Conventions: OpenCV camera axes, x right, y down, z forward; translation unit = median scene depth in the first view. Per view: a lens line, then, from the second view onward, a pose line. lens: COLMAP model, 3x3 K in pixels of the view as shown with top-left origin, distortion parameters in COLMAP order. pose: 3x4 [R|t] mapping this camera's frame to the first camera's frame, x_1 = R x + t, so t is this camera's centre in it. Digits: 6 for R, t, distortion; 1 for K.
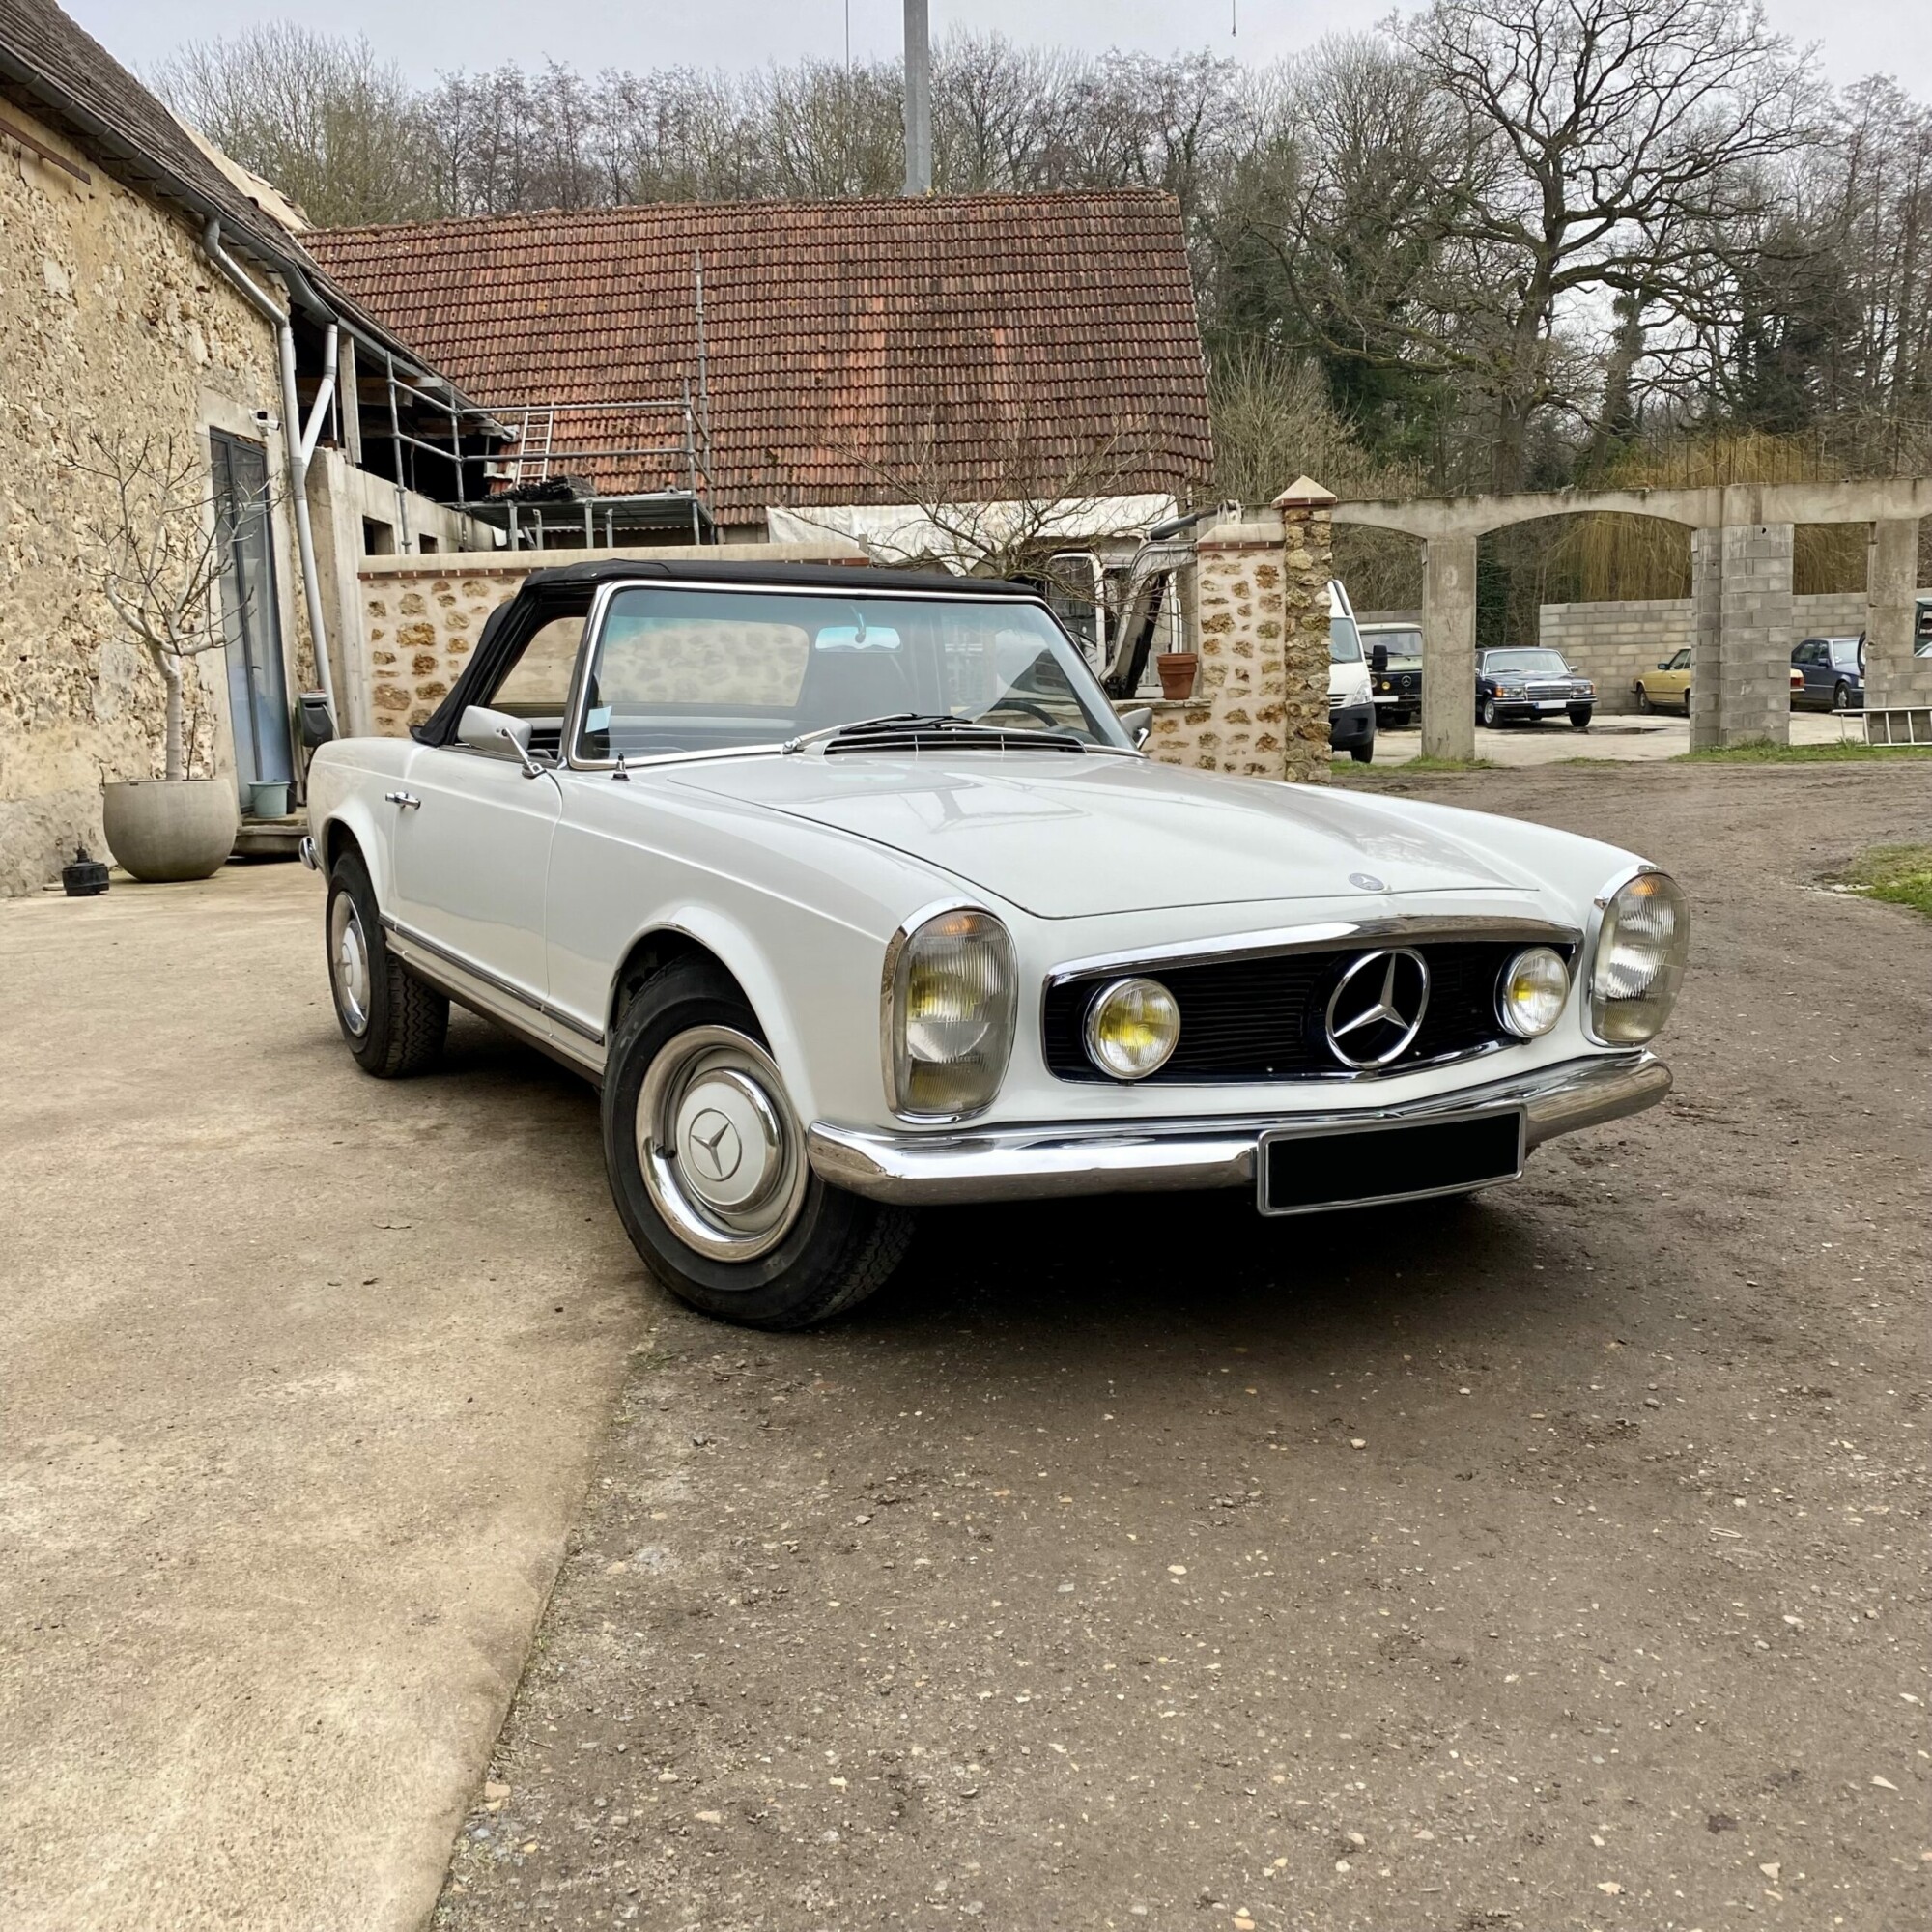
lens RADIAL K [[1897.0, 0, 966.0], [0, 1897.0, 966.0], [0, 0, 1]] dist [0.017119, -0.011474]
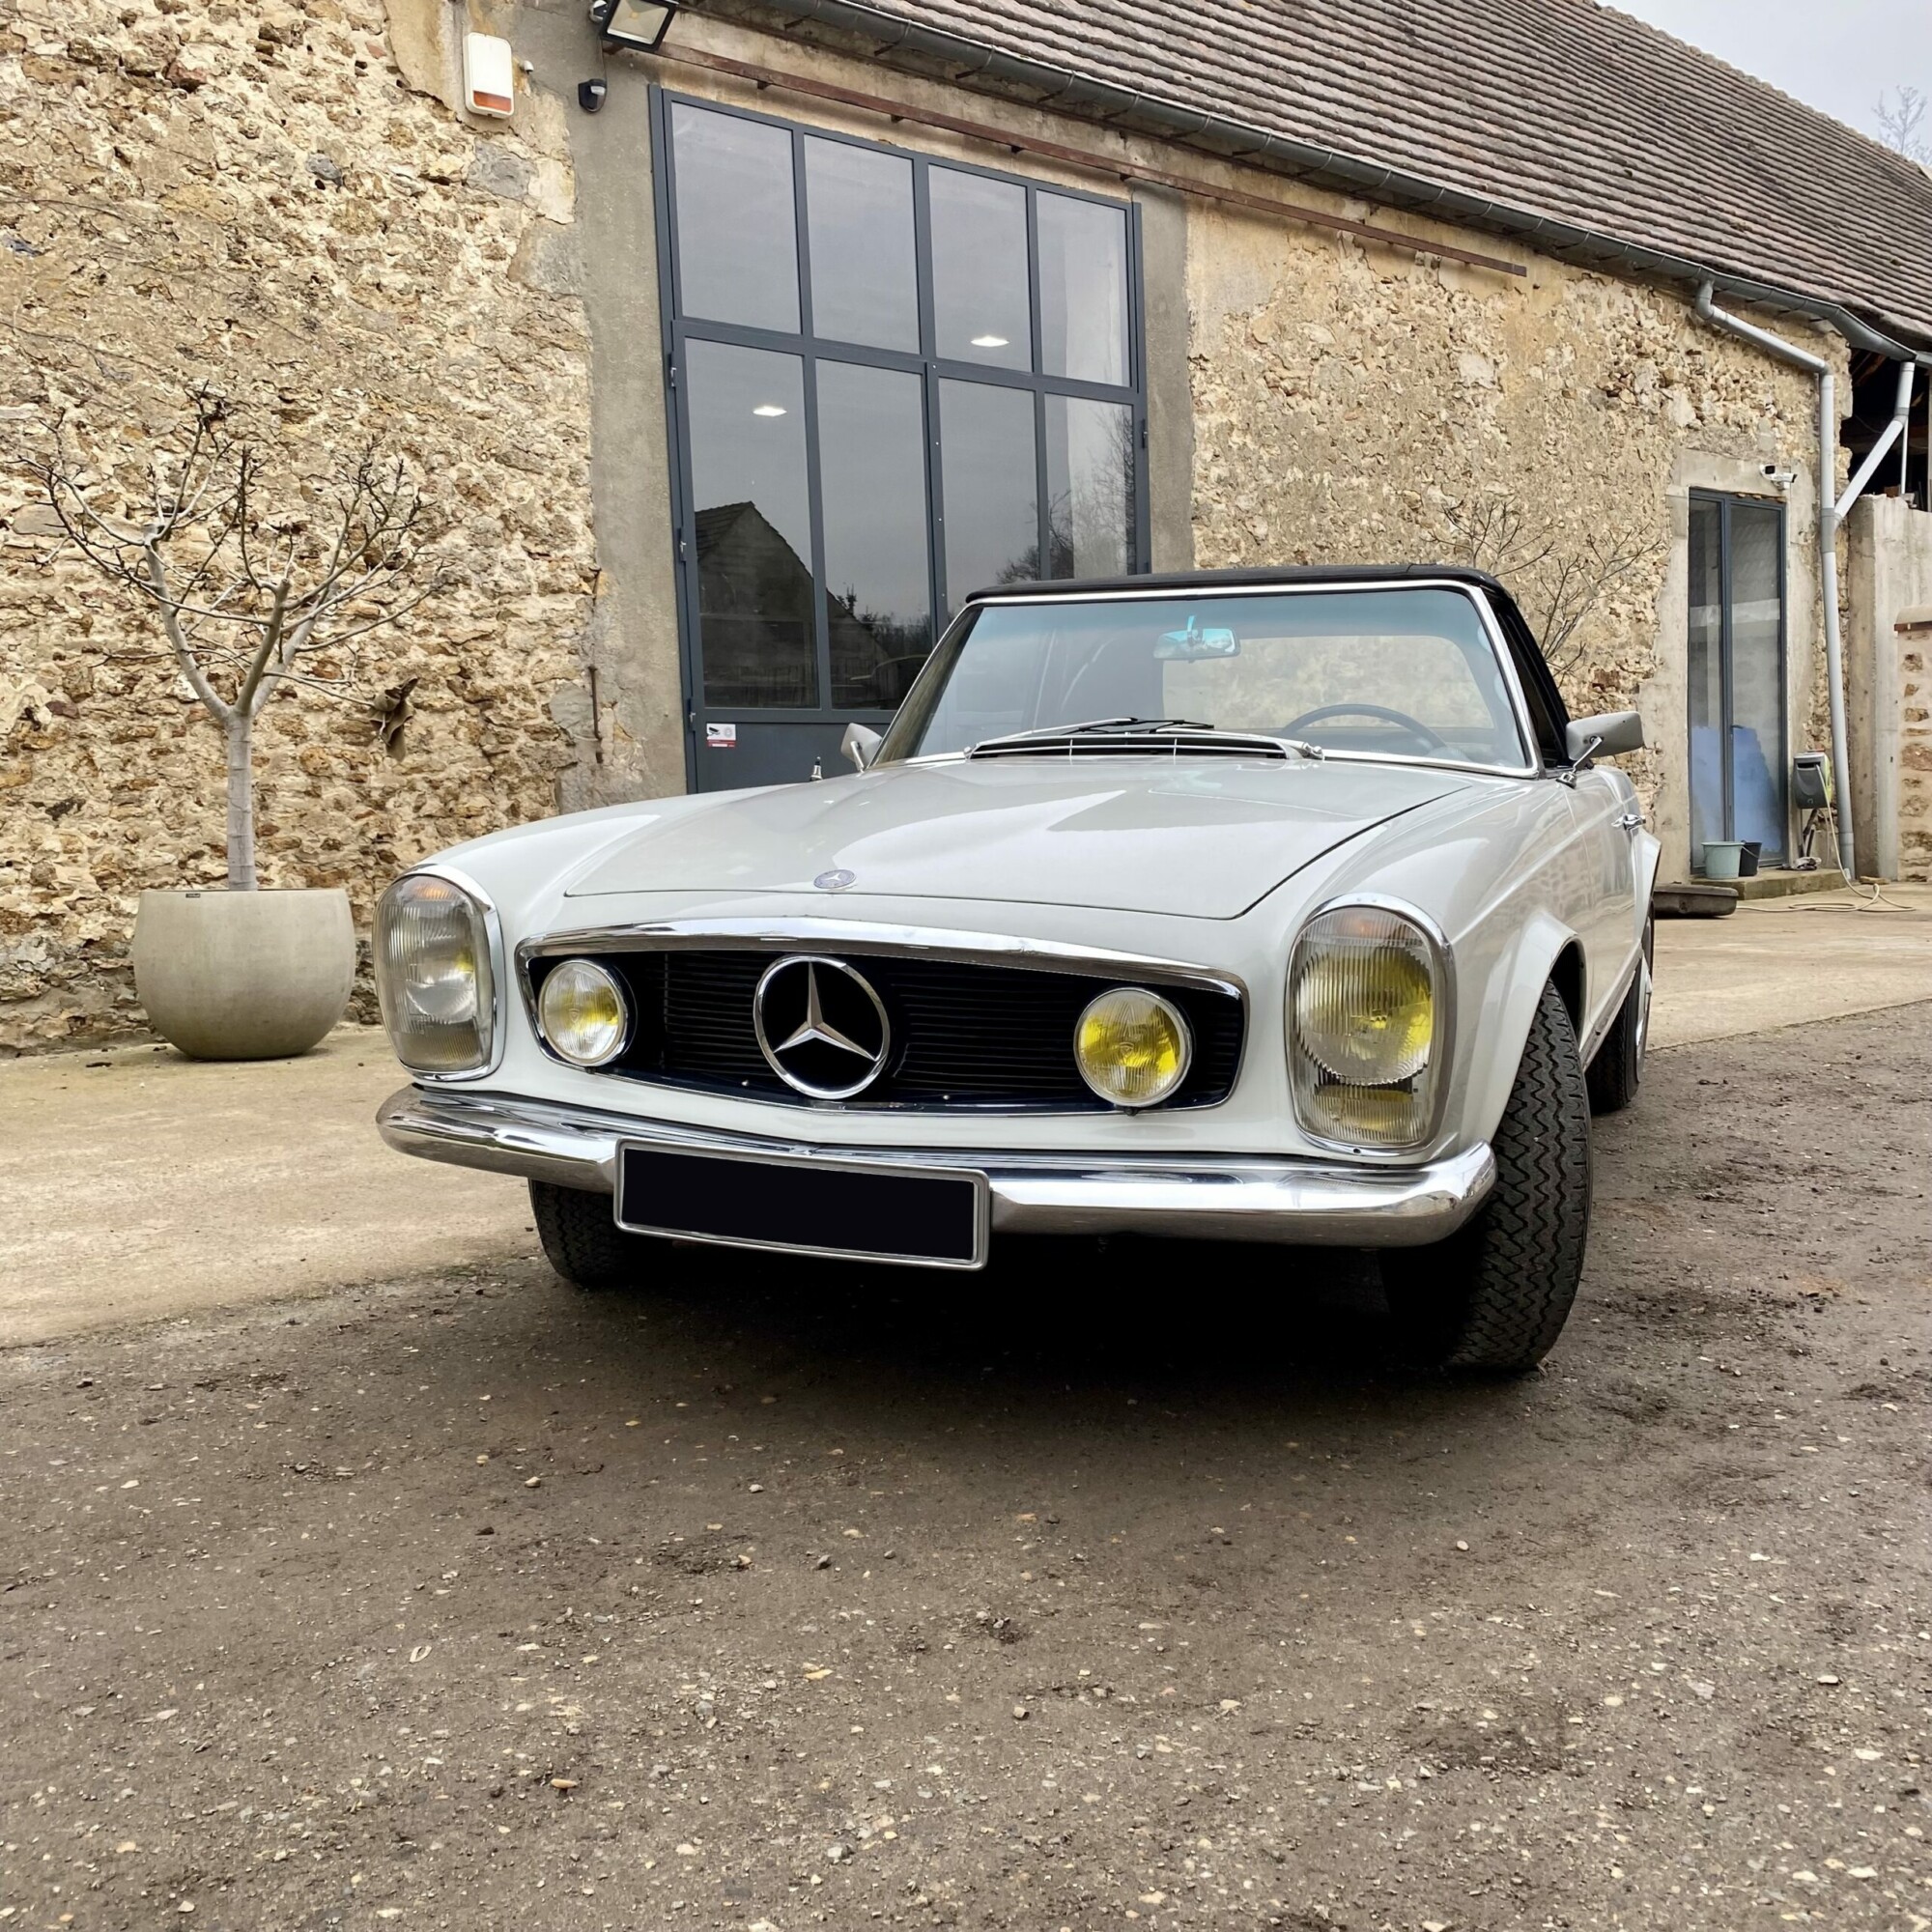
lens RADIAL K [[1897.0, 0, 966.0], [0, 1897.0, 966.0], [0, 0, 1]] dist [0.017119, -0.011474]
pose [[0.628747, 0.077512, -0.773737, 0.183608], [-0.107476, 0.994132, 0.012254, -0.004455], [0.770147, 0.075454, 0.633388, 0.103126]]
